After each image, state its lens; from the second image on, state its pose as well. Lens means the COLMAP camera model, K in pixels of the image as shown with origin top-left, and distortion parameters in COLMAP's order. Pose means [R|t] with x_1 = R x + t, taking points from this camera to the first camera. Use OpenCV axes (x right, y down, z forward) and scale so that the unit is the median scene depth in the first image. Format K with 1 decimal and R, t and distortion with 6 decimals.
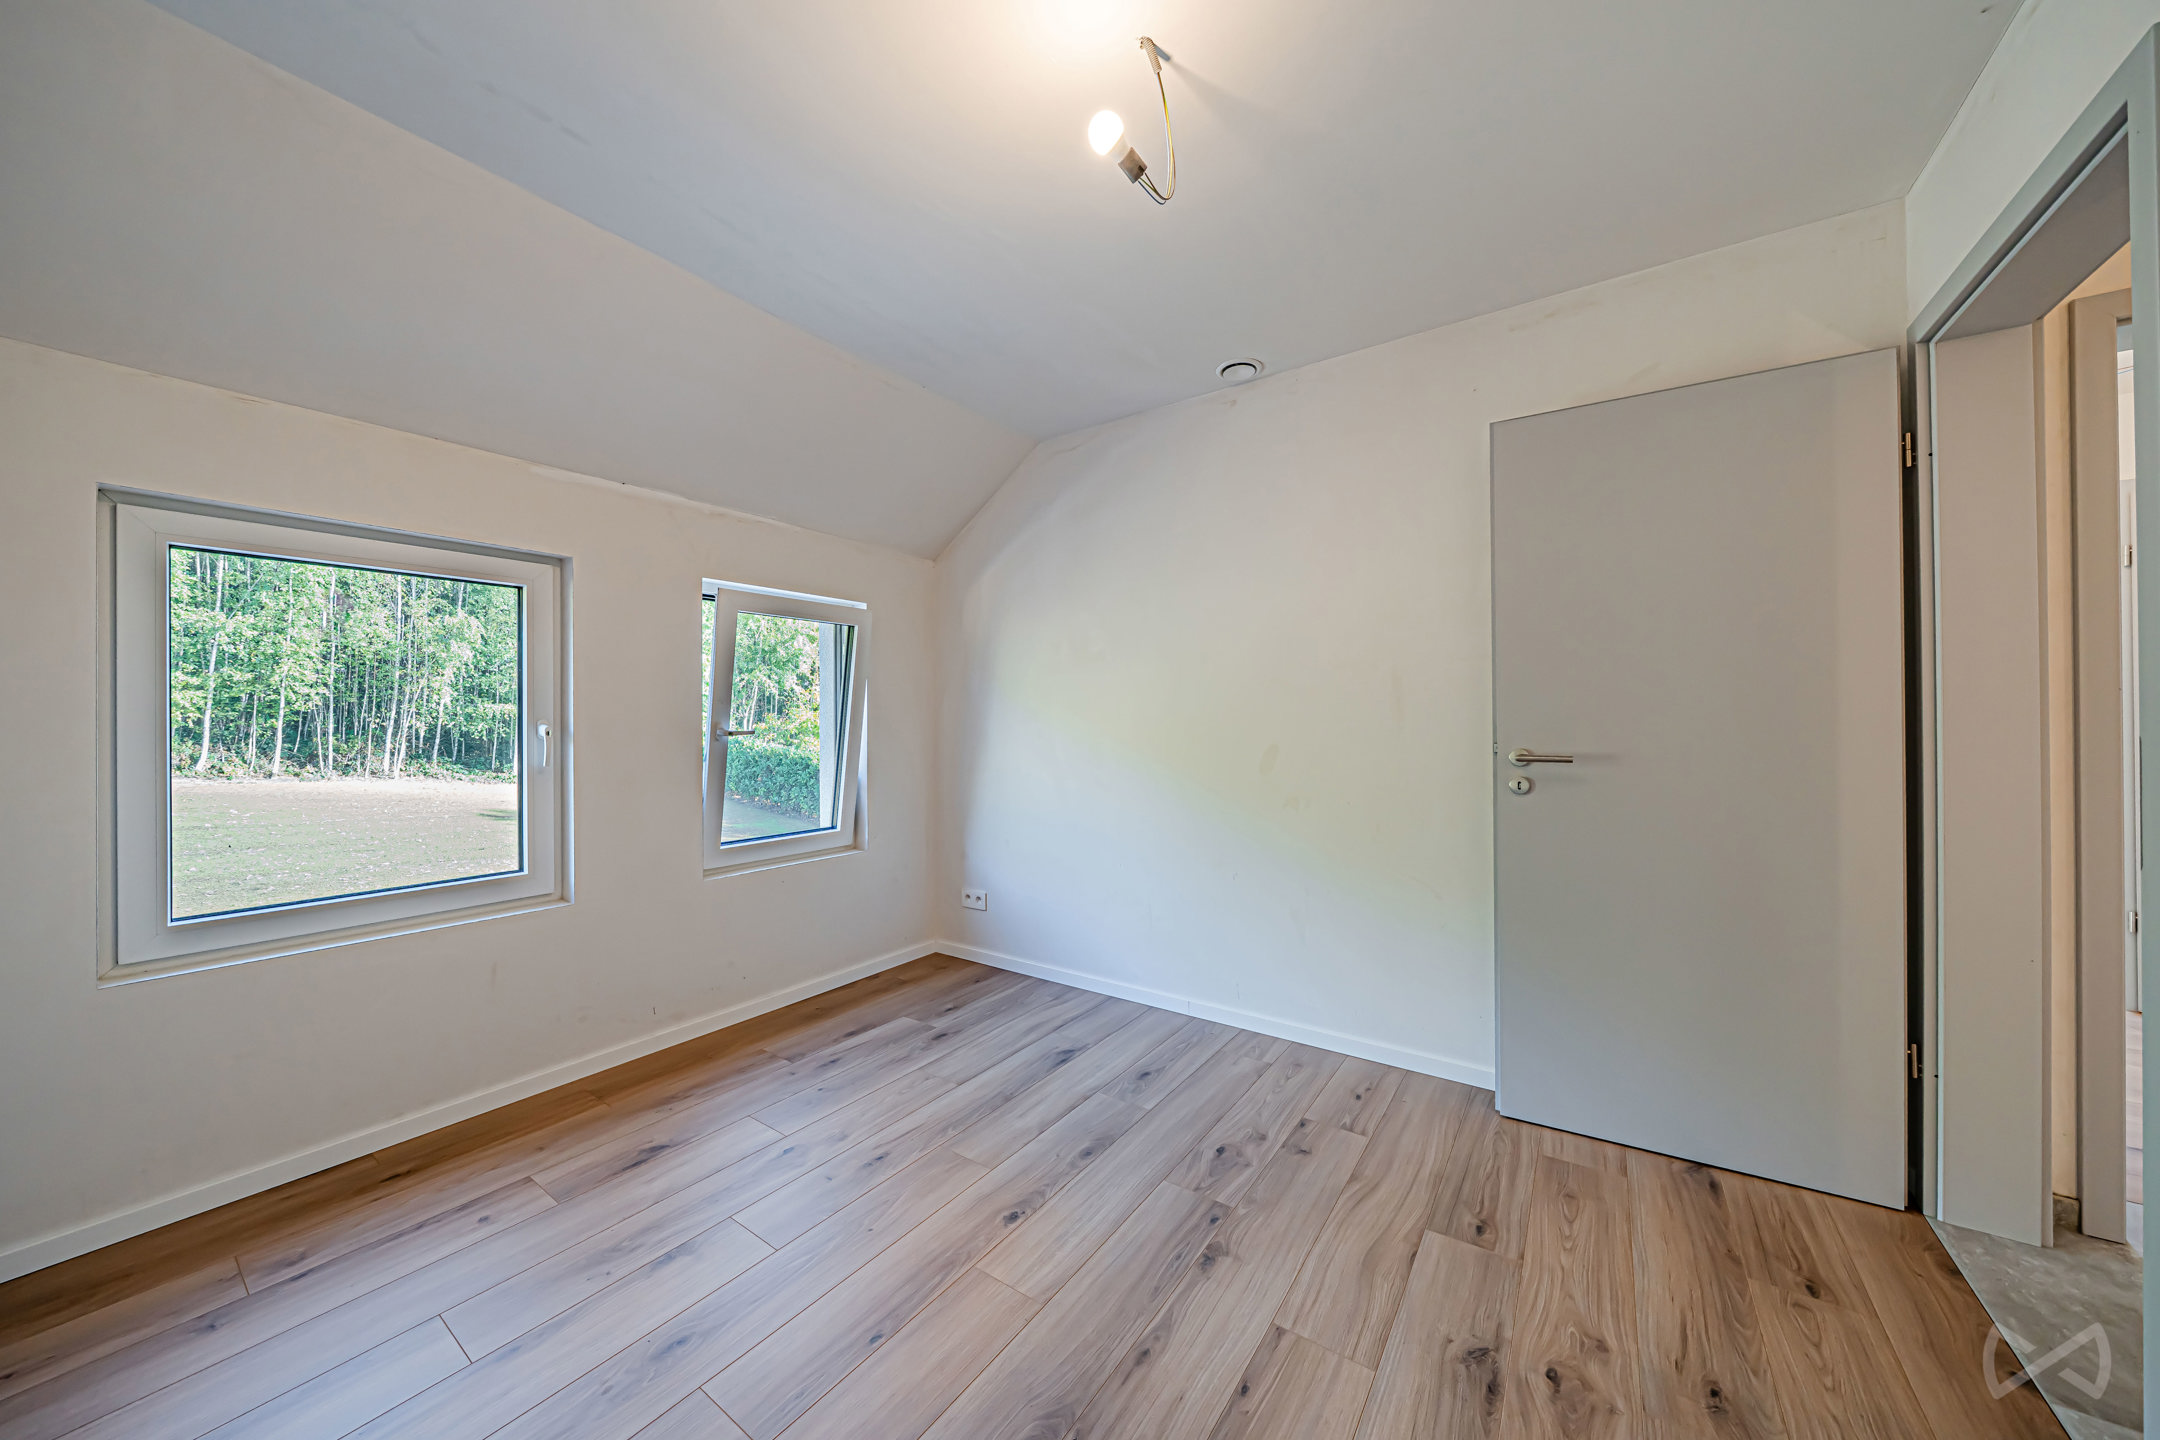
lens RADIAL K [[734.1, 0, 1069.4], [0, 734.1, 718.4], [0, 0, 1]] dist [-0.002445, -0.000152]
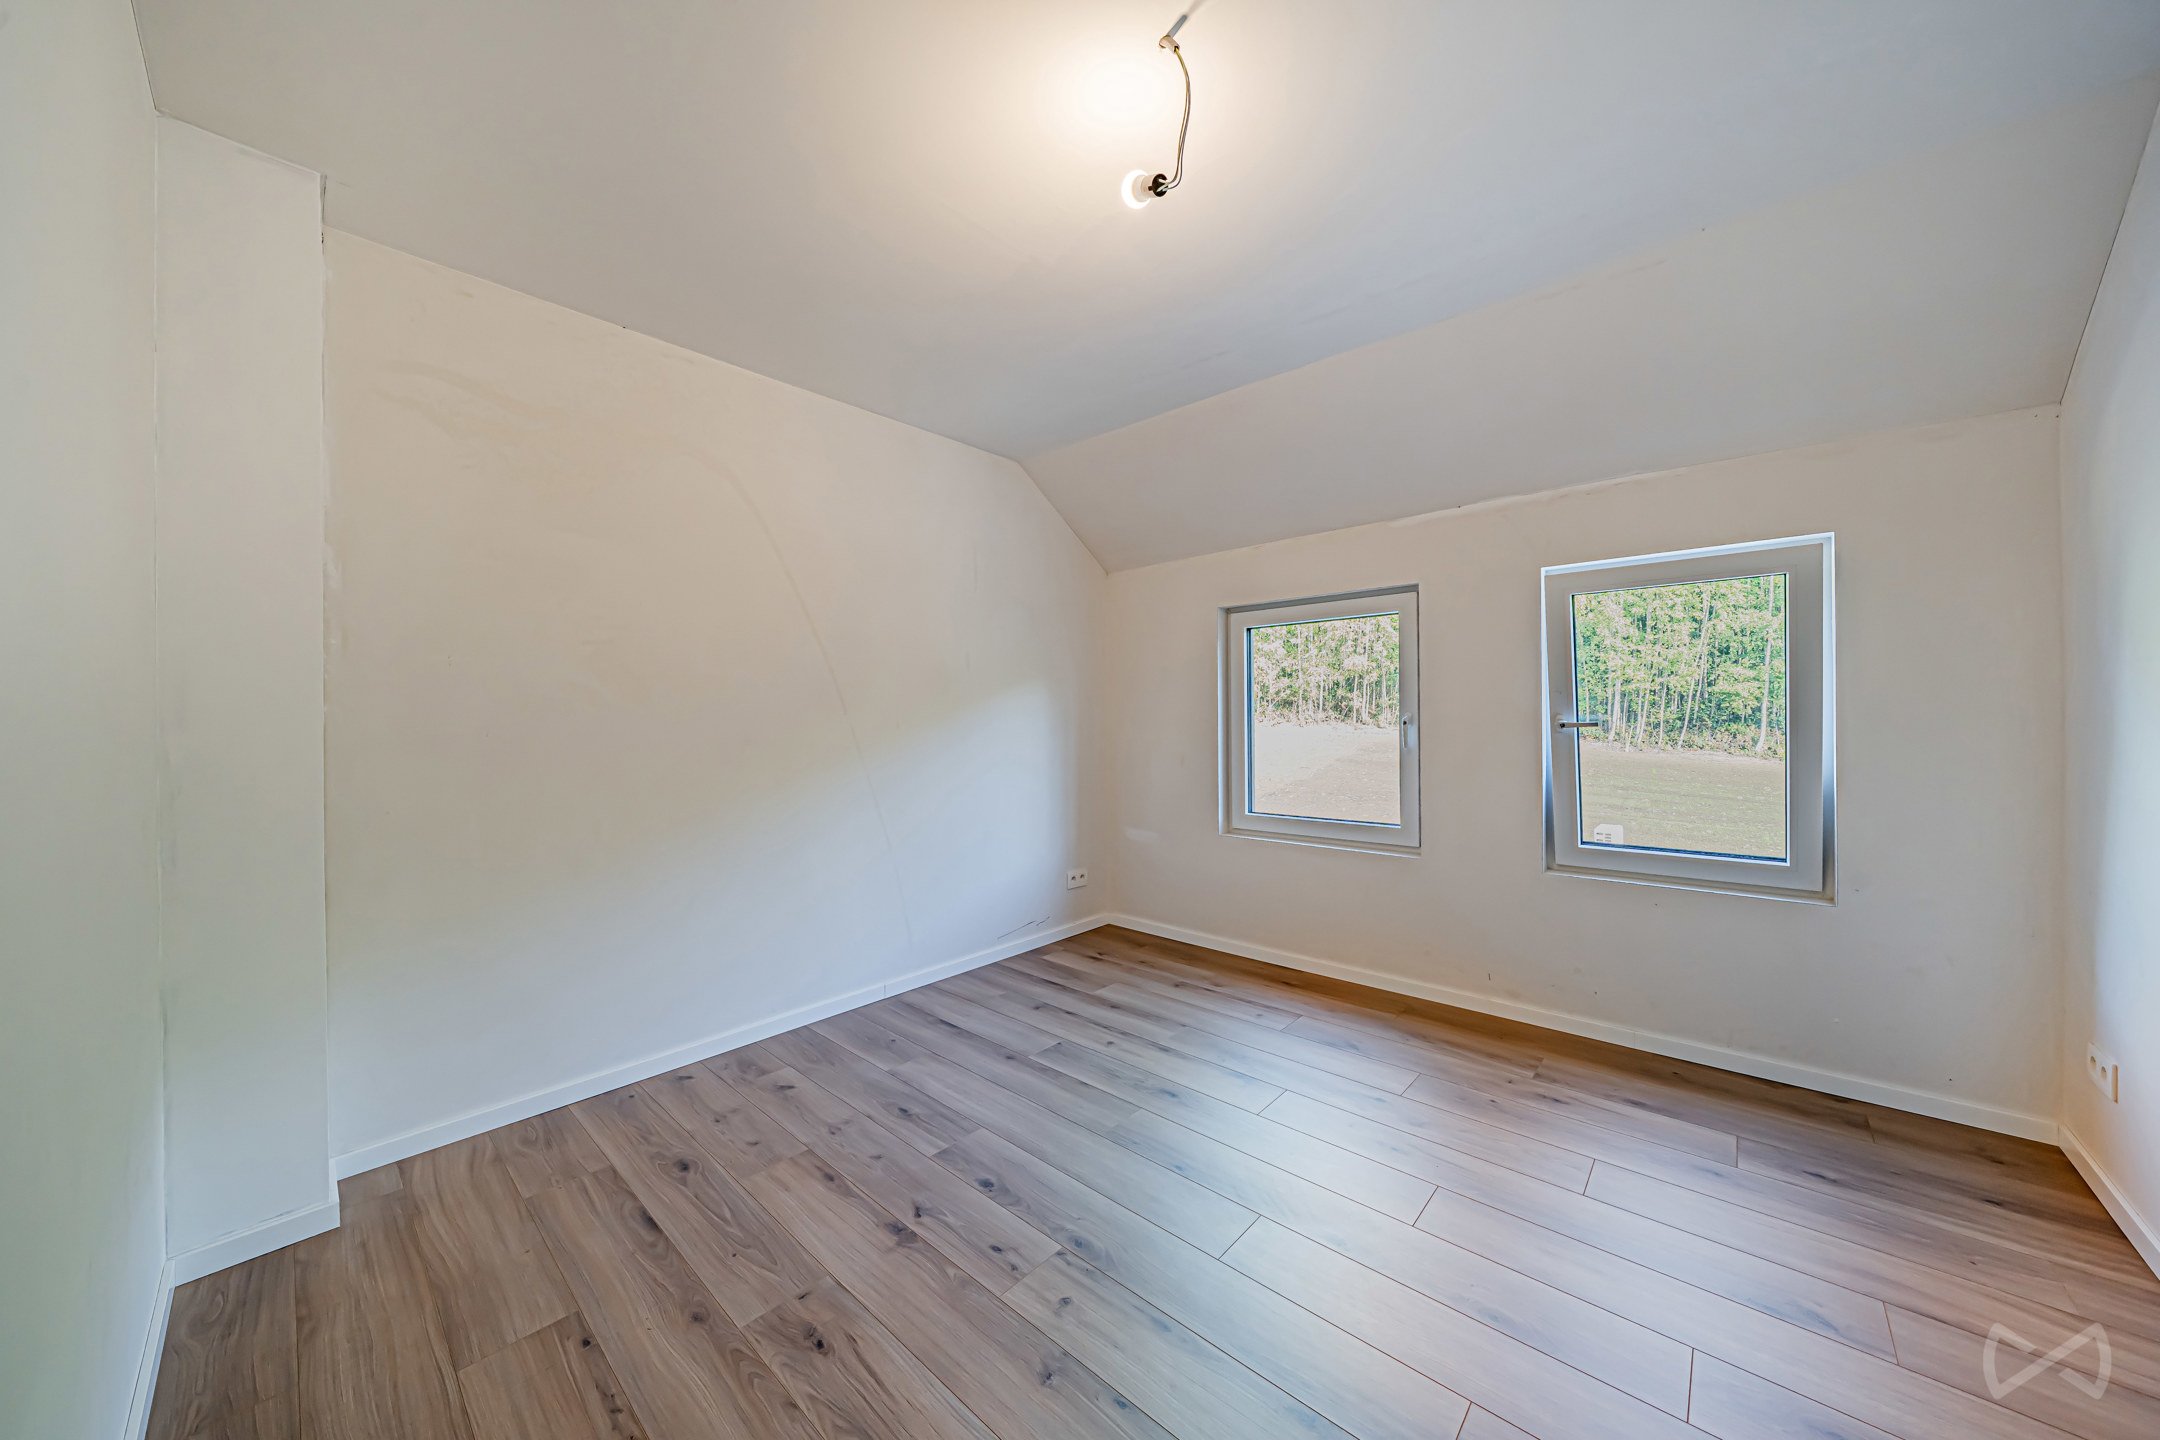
lens RADIAL K [[723.2, 0, 1075.4], [0, 723.2, 716.9], [0, 0, 1]] dist [-0.000377, -0.000015]
pose [[-0.103955, 0.004252, -0.994573, 0.505337], [0.012961, 0.999912, 0.002920, -0.001066], [0.994498, -0.012587, -0.104001, 0.442679]]
